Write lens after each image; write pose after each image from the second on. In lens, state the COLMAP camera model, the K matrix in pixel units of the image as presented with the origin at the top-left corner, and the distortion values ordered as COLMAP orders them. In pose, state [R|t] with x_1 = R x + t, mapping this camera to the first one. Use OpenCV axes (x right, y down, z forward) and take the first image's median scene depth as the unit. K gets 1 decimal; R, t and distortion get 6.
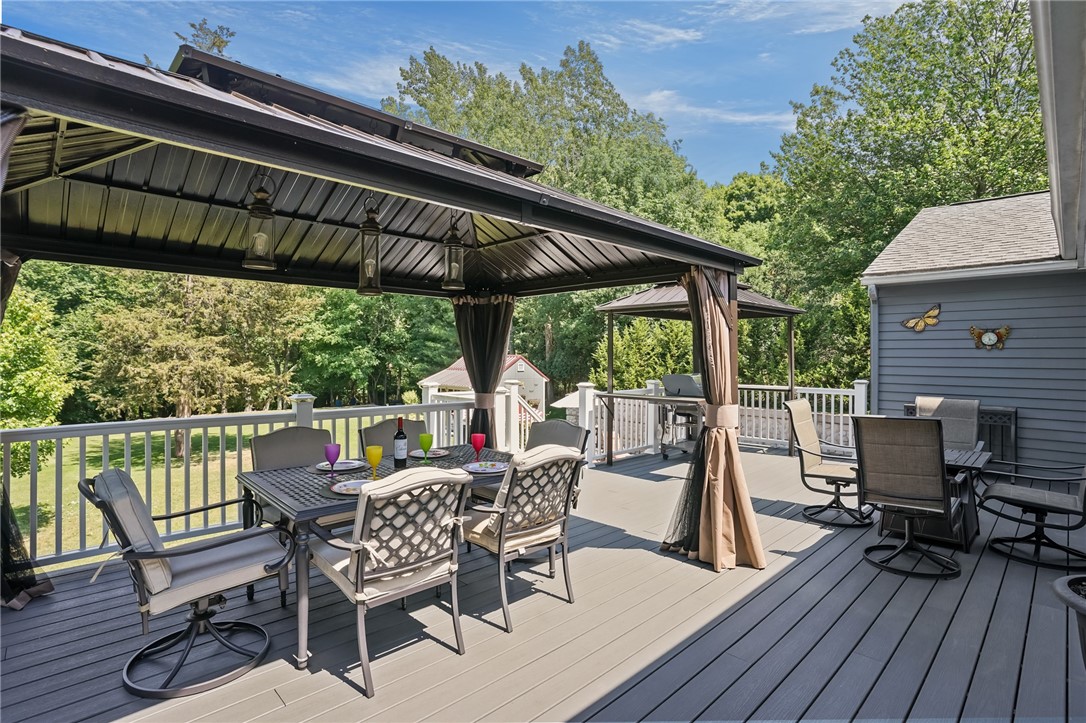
lens RADIAL K [[537.0, 0, 543.0], [0, 537.0, 361.5], [0, 0, 1]] dist [-0.087239, 0.044823]
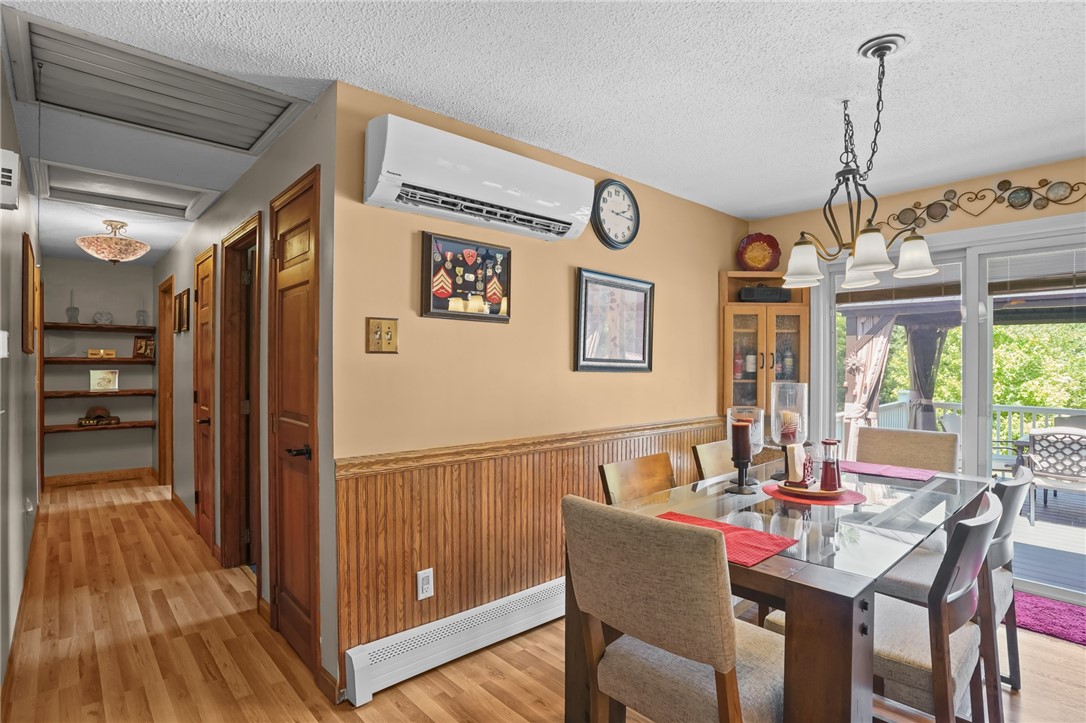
lens RADIAL K [[537.0, 0, 543.0], [0, 537.0, 361.5], [0, 0, 1]] dist [-0.087239, 0.044823]
pose [[-0.044739, -0.010762, -0.998941, 0.379677], [-0.012252, 0.999873, -0.010223, -0.001845], [0.998924, 0.011782, -0.044865, -0.193490]]
